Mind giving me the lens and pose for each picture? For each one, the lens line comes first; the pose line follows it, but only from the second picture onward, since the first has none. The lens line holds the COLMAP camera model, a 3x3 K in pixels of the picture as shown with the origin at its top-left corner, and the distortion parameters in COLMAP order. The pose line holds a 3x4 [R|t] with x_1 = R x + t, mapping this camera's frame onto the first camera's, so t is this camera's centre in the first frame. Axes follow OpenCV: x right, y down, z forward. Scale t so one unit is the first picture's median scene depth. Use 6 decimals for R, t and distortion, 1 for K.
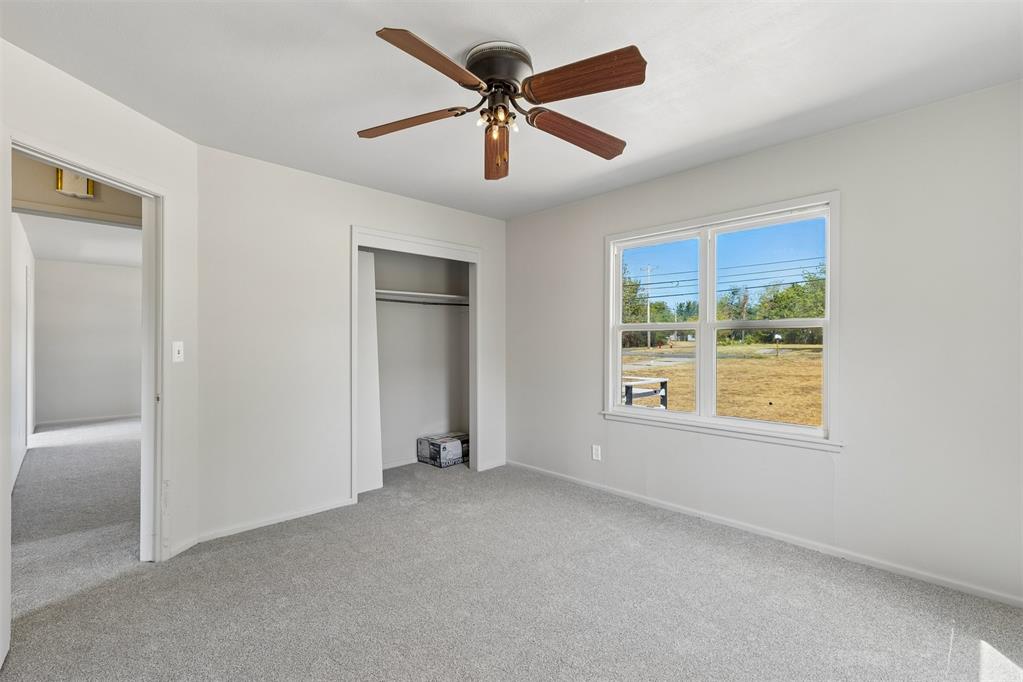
lens RADIAL K [[464.1, 0, 511.5], [0, 464.1, 341.0], [0, 0, 1]] dist [0.009954, 0.000040]
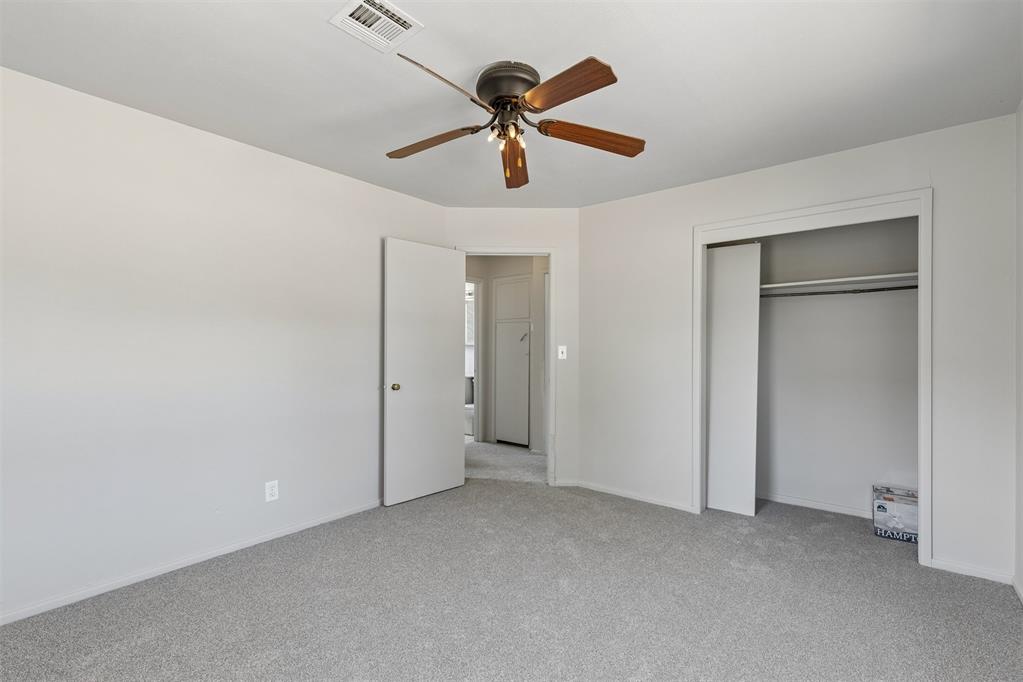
lens RADIAL K [[464.1, 0, 511.5], [0, 464.1, 341.0], [0, 0, 1]] dist [0.009954, 0.000040]
pose [[0.115626, -0.013895, -0.993196, 0.653122], [-0.002152, 0.999896, -0.014239, 0.007293], [0.993290, 0.003783, 0.115584, 0.570832]]
